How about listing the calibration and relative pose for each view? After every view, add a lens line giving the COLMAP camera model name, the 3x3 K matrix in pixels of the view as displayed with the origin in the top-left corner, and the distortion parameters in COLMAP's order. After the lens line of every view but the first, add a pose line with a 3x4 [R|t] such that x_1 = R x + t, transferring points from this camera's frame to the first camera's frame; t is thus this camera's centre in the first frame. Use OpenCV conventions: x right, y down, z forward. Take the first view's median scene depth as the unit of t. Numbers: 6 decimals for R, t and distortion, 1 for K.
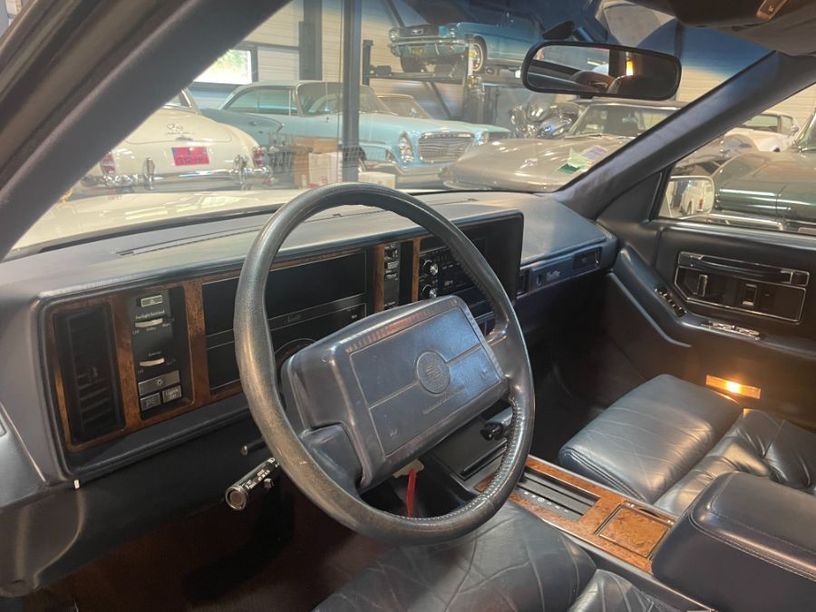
lens RADIAL K [[617.7, 0, 404.5], [0, 617.7, 302.4], [0, 0, 1]] dist [0.086032, -0.114847]
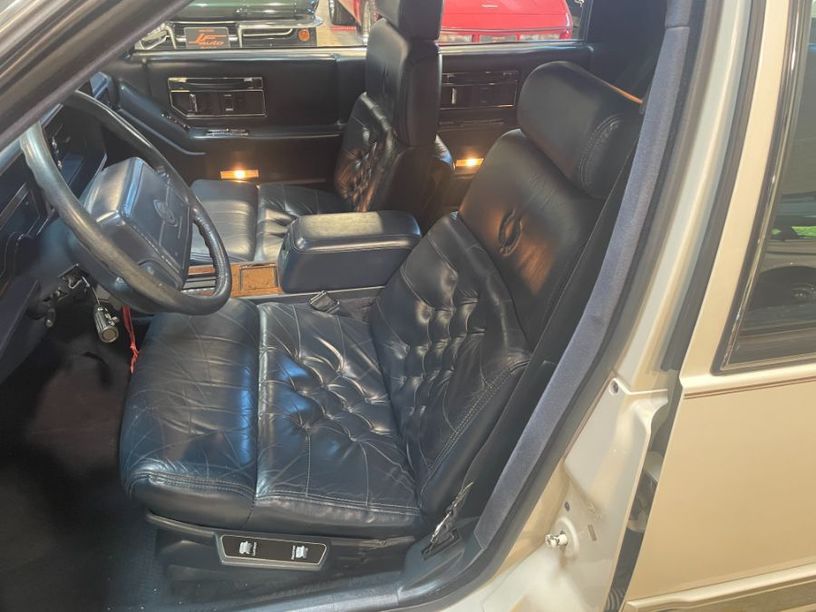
lens RADIAL K [[617.7, 0, 402.4], [0, 617.7, 302.0], [0, 0, 1]] dist [0.086032, -0.114847]
pose [[0.590035, -0.441298, 0.676102, -0.317043], [0.230254, 0.894603, 0.382973, -0.055866], [-0.773848, -0.070293, 0.629458, -0.157586]]
